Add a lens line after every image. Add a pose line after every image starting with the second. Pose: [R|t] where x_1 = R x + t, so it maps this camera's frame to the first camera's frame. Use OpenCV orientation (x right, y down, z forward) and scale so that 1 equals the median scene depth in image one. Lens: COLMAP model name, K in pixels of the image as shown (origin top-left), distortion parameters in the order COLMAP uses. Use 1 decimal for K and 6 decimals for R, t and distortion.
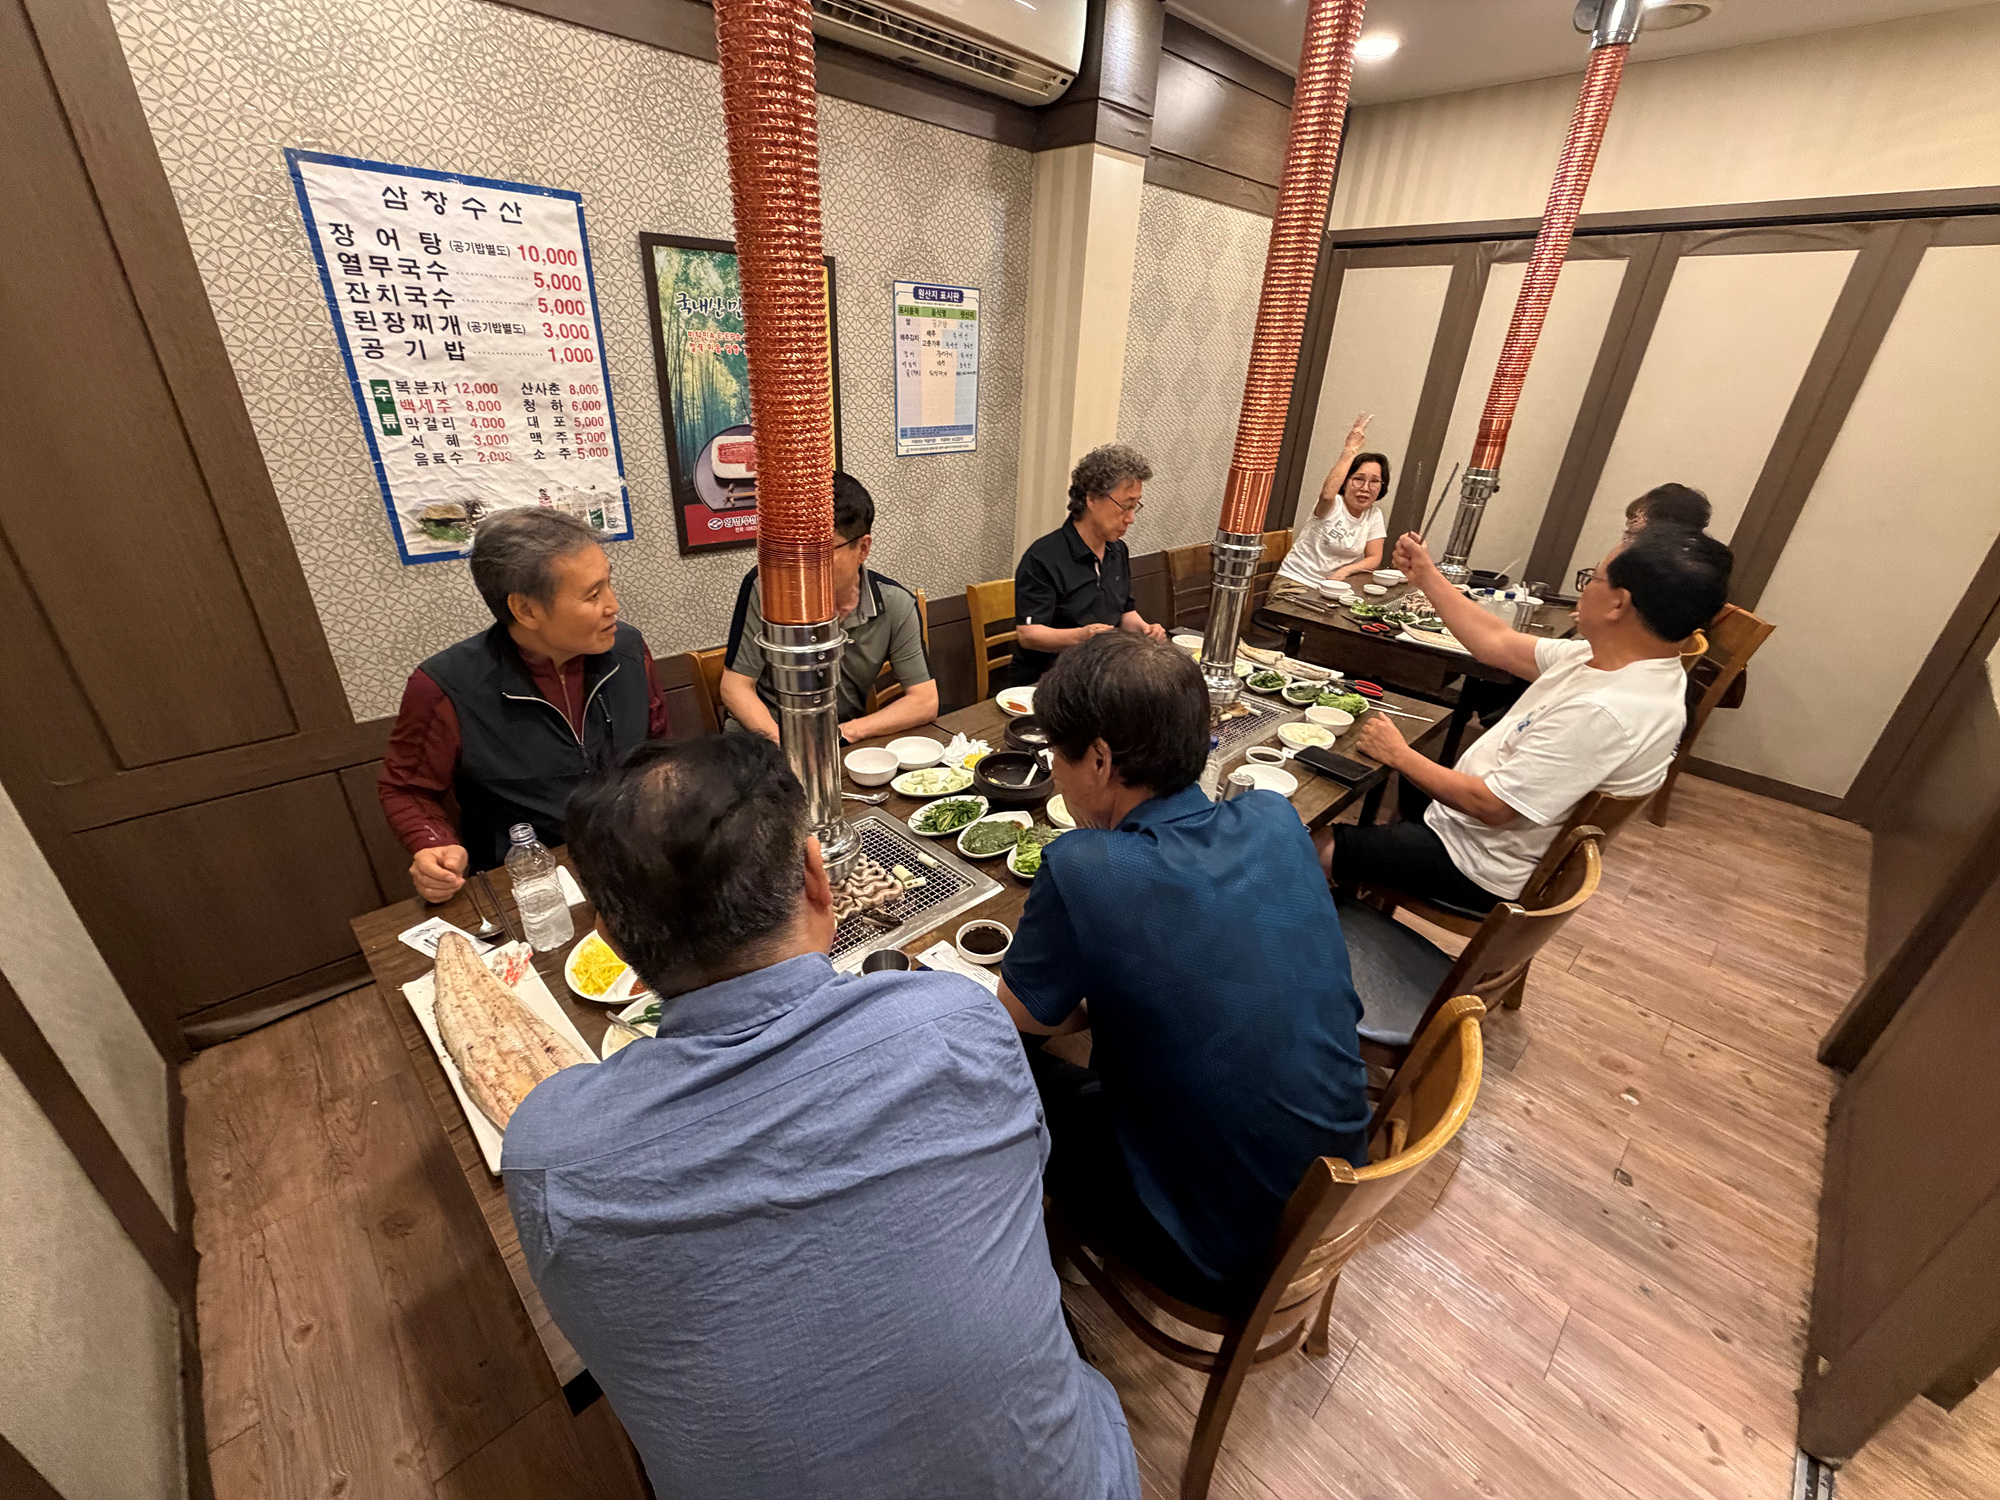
lens RADIAL K [[799.7, 0, 995.4], [0, 799.7, 754.6], [0, 0, 1]] dist [0.007939, -0.000836]
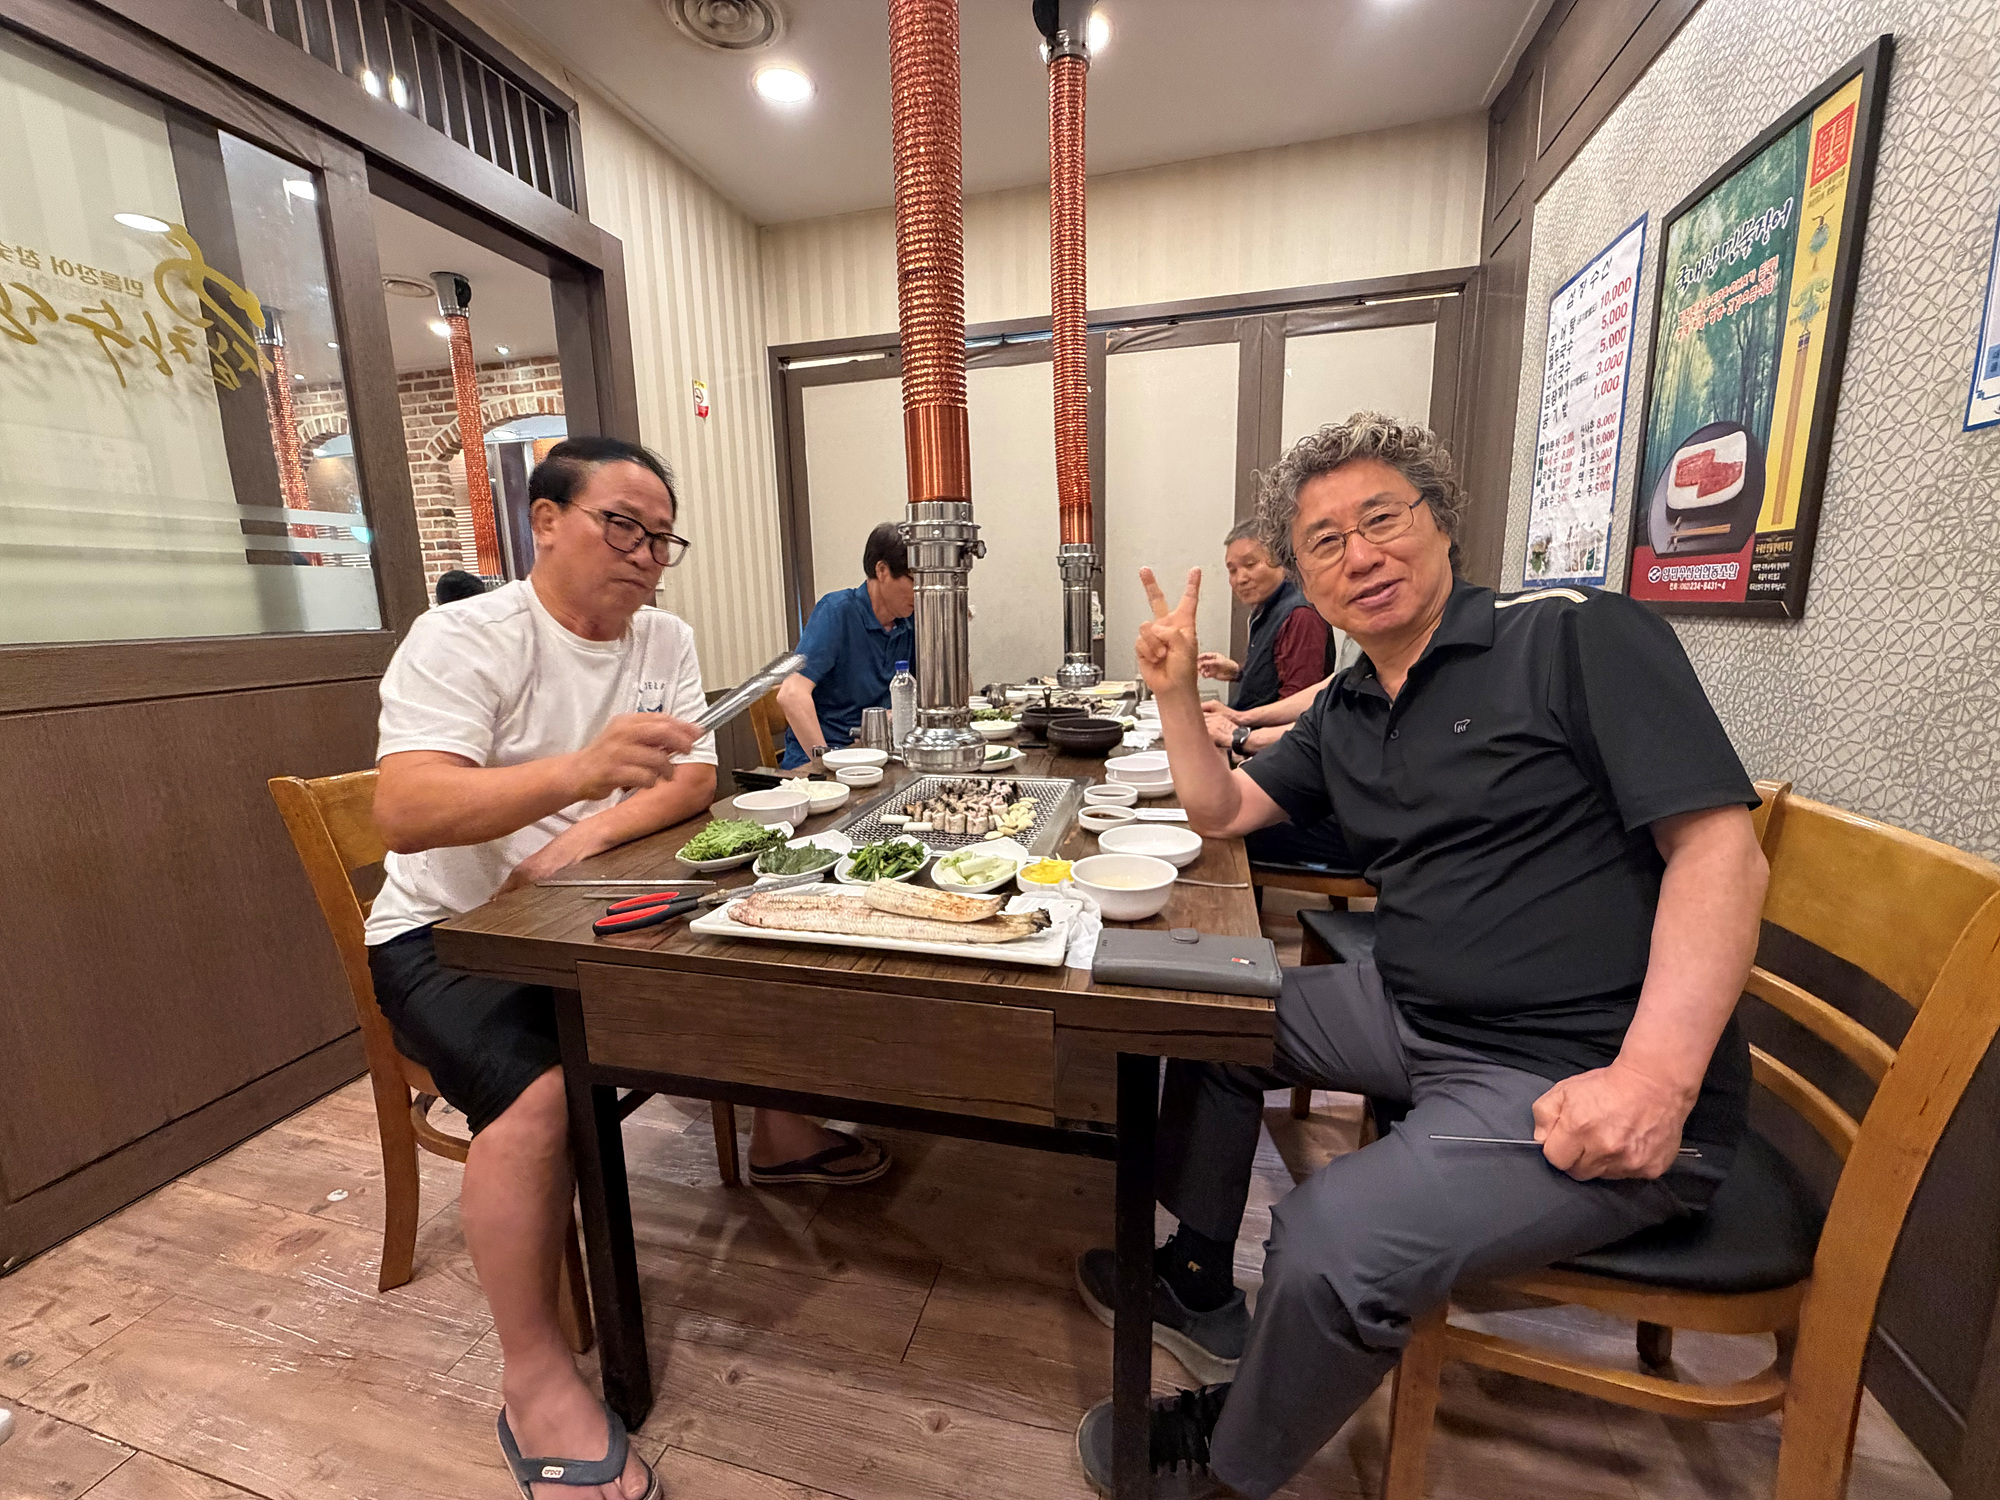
lens RADIAL K [[799.7, 0, 987.3], [0, 799.7, 741.3], [0, 0, 1]] dist [0.007939, -0.000836]
pose [[-0.859672, 0.065601, -0.506618, 0.532959], [-0.239588, 0.824109, 0.513266, -0.403817], [0.451179, 0.562620, -0.692746, 1.355654]]
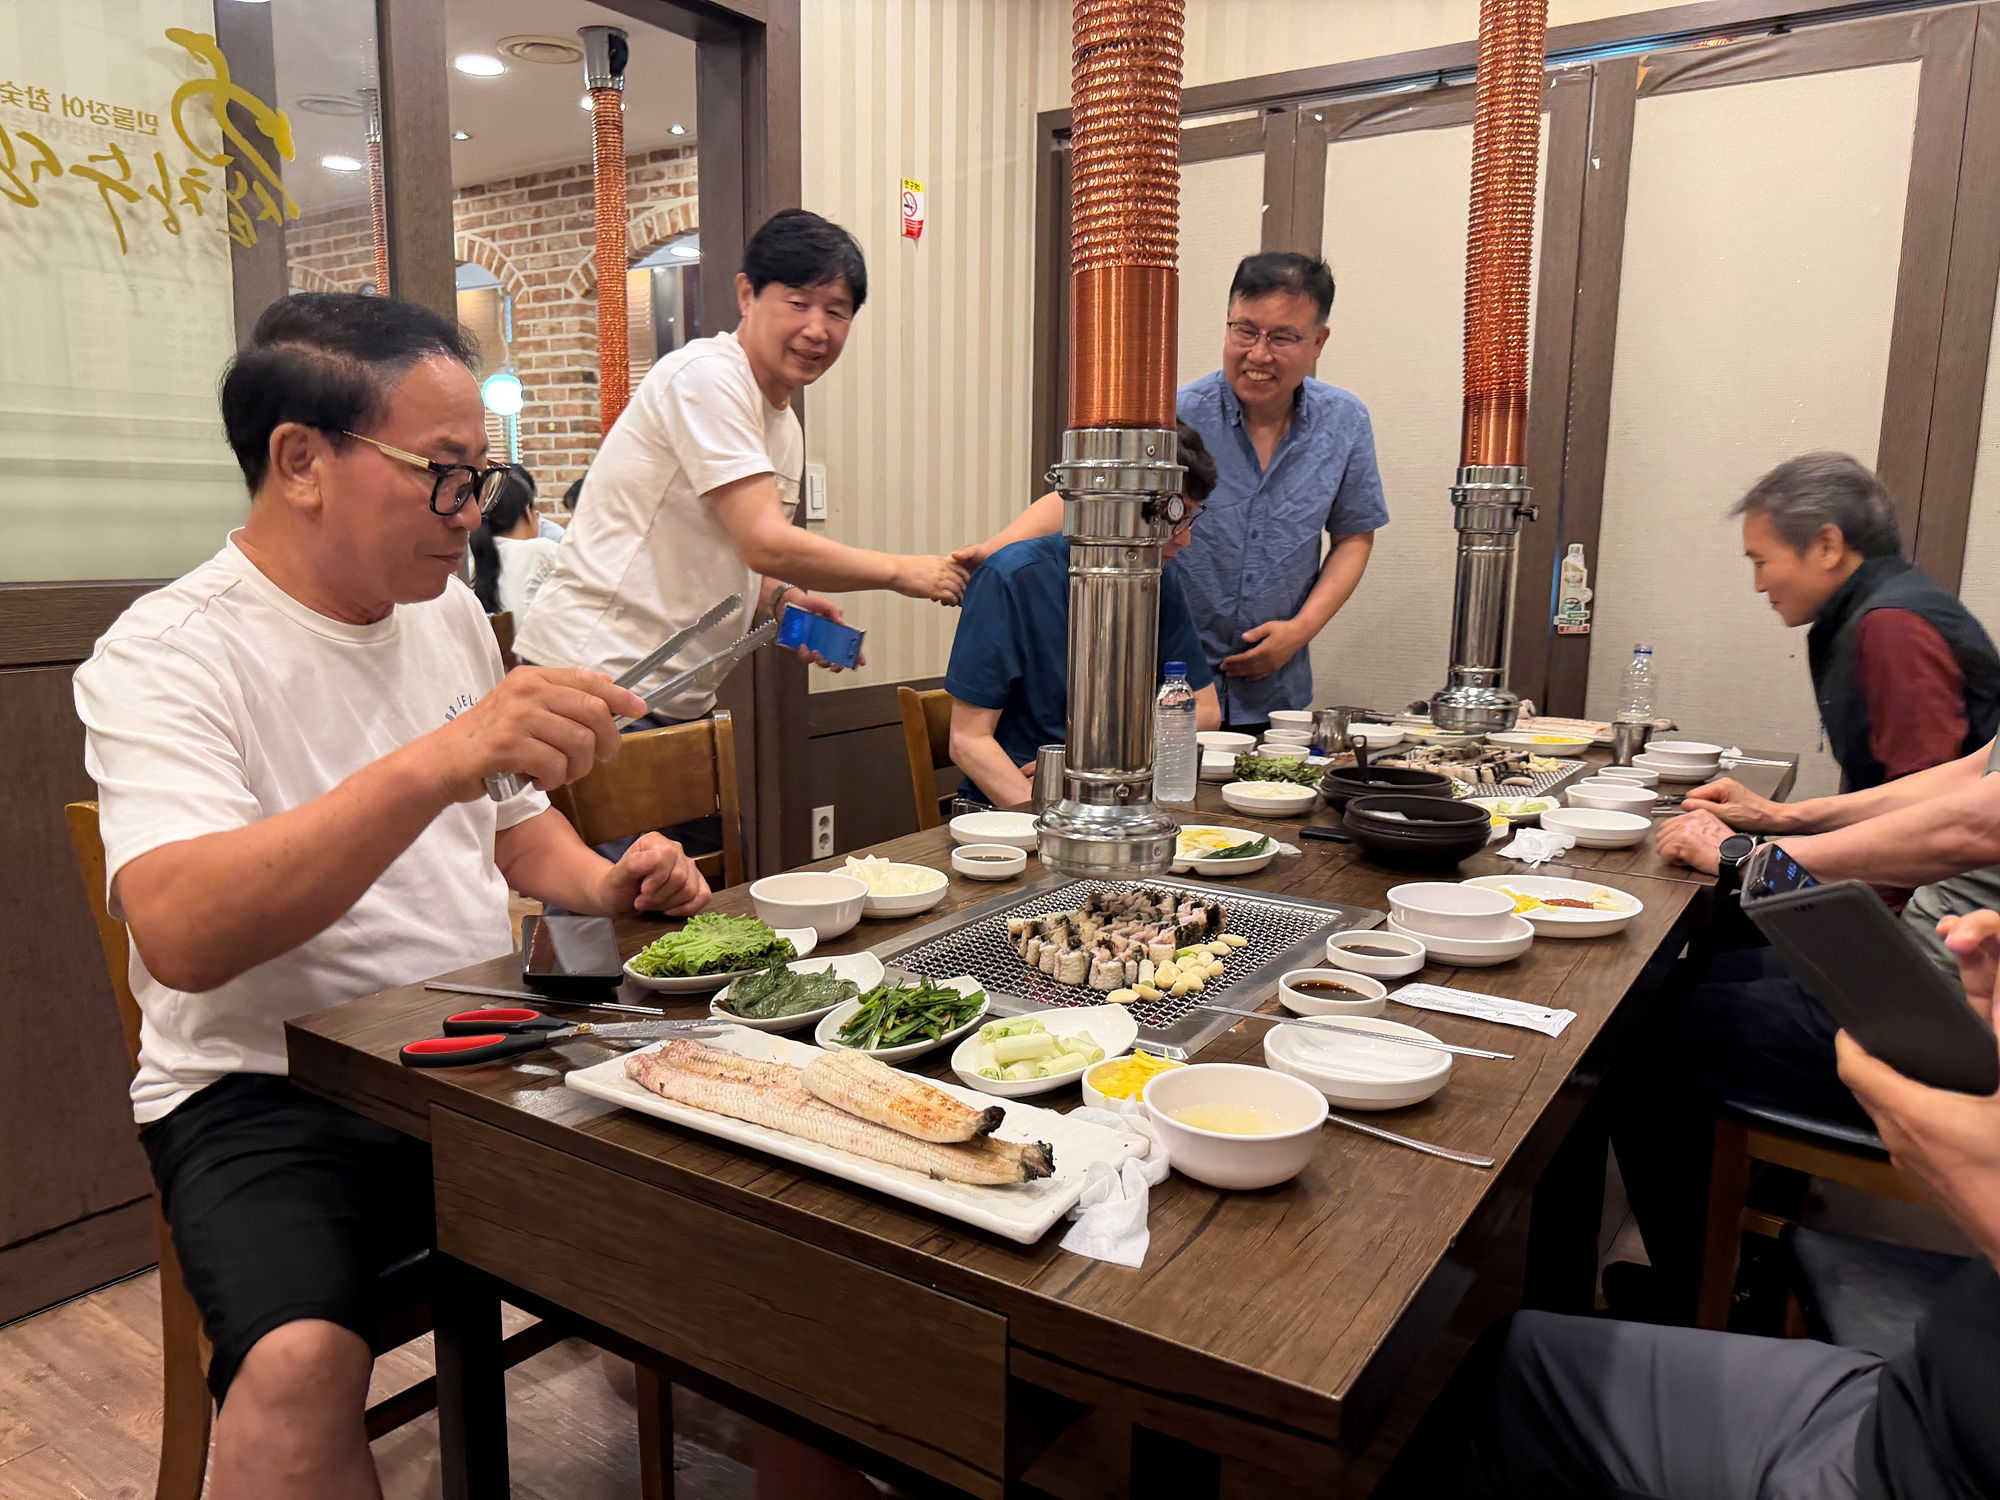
lens RADIAL K [[1419.8, 0, 1001.9], [0, 1419.8, 741.6], [0, 0, 1]] dist [0.024601, -0.018858]
pose [[-0.976733, -0.023165, -0.213203, 0.437051], [-0.141677, 0.816022, 0.560390, -0.463142], [0.160997, 0.577557, -0.800317, 1.401389]]
